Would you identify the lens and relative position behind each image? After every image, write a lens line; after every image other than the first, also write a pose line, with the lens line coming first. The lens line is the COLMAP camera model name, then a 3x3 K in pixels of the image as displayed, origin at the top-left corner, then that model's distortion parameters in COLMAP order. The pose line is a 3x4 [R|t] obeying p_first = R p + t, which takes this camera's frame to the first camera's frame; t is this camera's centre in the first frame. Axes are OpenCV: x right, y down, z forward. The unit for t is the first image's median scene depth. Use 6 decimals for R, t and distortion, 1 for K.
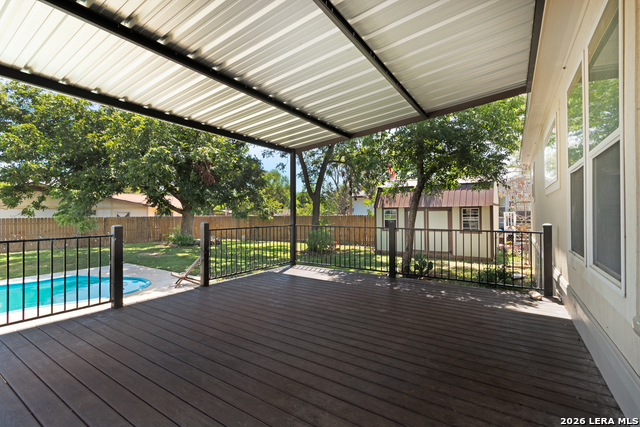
lens RADIAL K [[296.2, 0, 320.0], [0, 296.2, 213.5], [0, 0, 1]] dist [-0.003849, -0.000458]
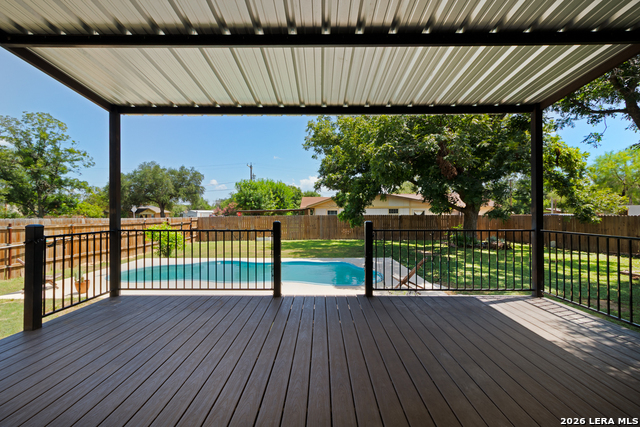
lens RADIAL K [[299.6, 0, 315.4], [0, 299.6, 221.9], [0, 0, 1]] dist [0.000189, -0.000202]
pose [[0.527693, 0.027170, -0.849001, 0.127972], [0.000034, 0.999488, 0.032007, 0.001669], [0.849435, -0.016919, 0.527421, 0.202613]]
